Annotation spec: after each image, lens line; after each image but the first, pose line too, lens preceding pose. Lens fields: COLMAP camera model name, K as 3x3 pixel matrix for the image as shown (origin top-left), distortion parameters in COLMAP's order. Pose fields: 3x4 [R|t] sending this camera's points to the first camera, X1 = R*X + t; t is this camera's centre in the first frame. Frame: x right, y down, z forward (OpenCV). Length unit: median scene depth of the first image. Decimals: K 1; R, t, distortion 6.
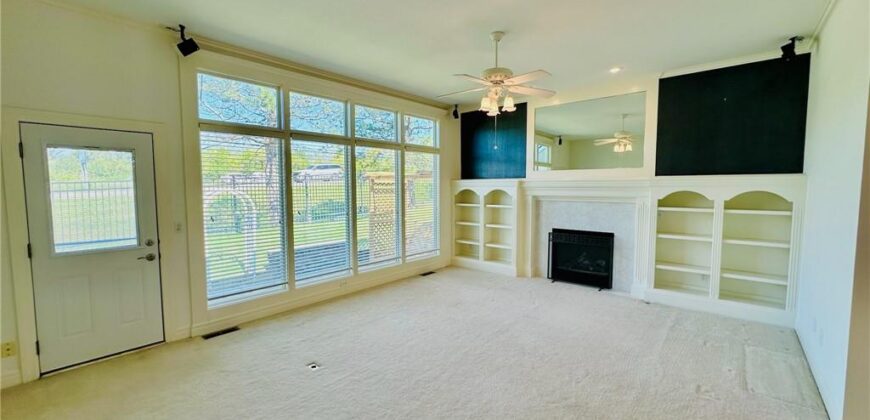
lens RADIAL K [[348.3, 0, 435.0], [0, 348.3, 210.0], [0, 0, 1]] dist [-0.000009, -0.000012]
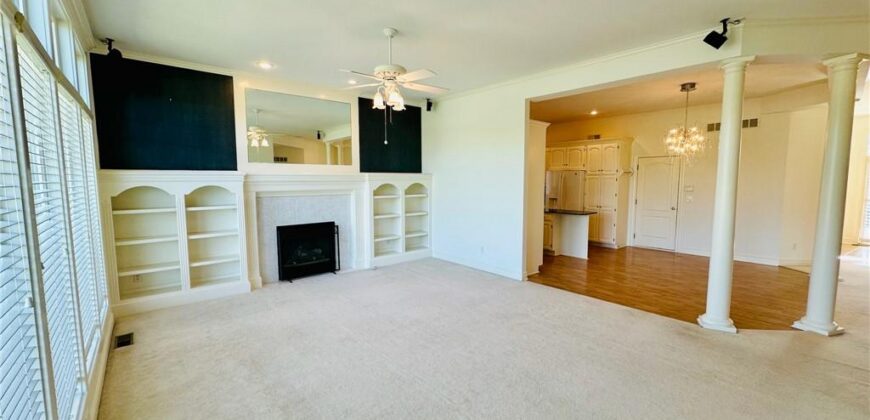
lens RADIAL K [[348.3, 0, 435.0], [0, 348.3, 210.0], [0, 0, 1]] dist [-0.000009, -0.000012]
pose [[0.146983, -0.084761, 0.985501, -0.553719], [0.071590, 0.994620, 0.074868, -0.032634], [-0.986545, 0.059547, 0.152261, 0.490345]]
